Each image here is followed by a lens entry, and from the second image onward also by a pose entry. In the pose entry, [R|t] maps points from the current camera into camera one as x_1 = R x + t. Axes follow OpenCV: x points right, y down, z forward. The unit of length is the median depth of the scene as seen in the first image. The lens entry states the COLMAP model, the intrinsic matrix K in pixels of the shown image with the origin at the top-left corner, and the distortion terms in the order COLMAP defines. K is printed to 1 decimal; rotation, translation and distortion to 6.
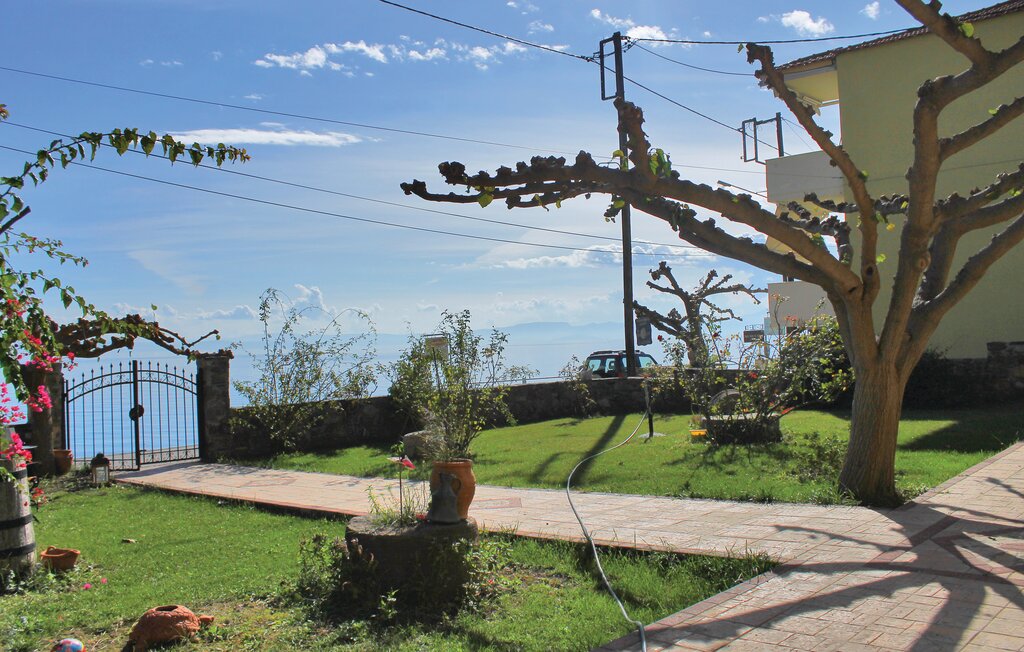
lens RADIAL K [[896.0, 0, 511.9], [0, 896.0, 325.1], [0, 0, 1]] dist [-0.139573, 0.115529]
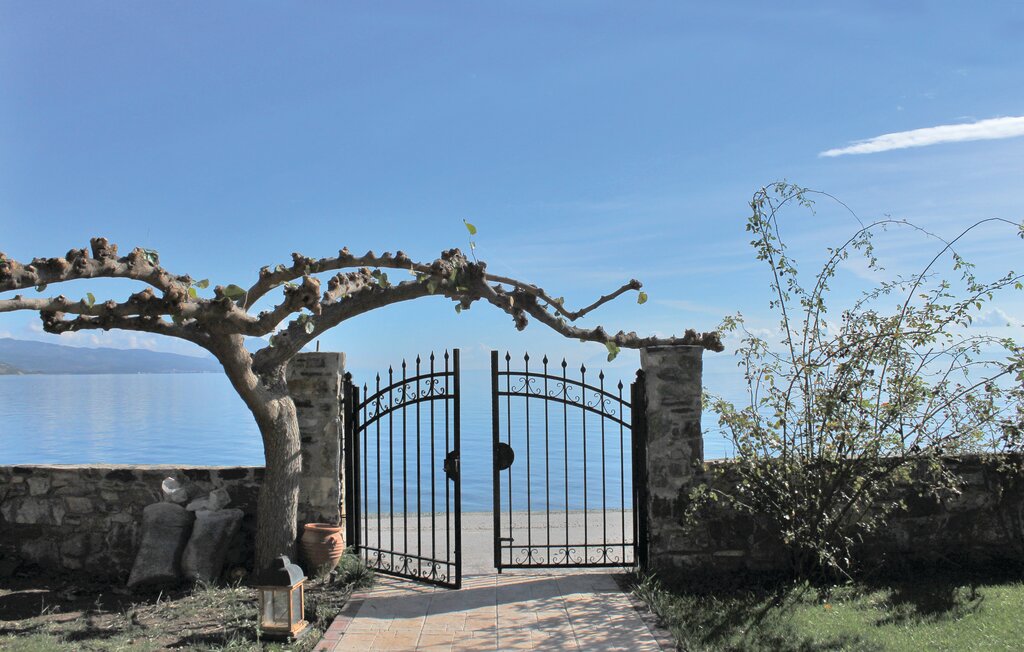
lens RADIAL K [[896.0, 0, 515.5], [0, 896.0, 321.3], [0, 0, 1]] dist [-0.139573, 0.115529]
pose [[0.694113, -0.022242, -0.719522, -0.062599], [0.008127, 0.999701, -0.023063, 0.033813], [0.719820, 0.010161, 0.694086, 0.639842]]
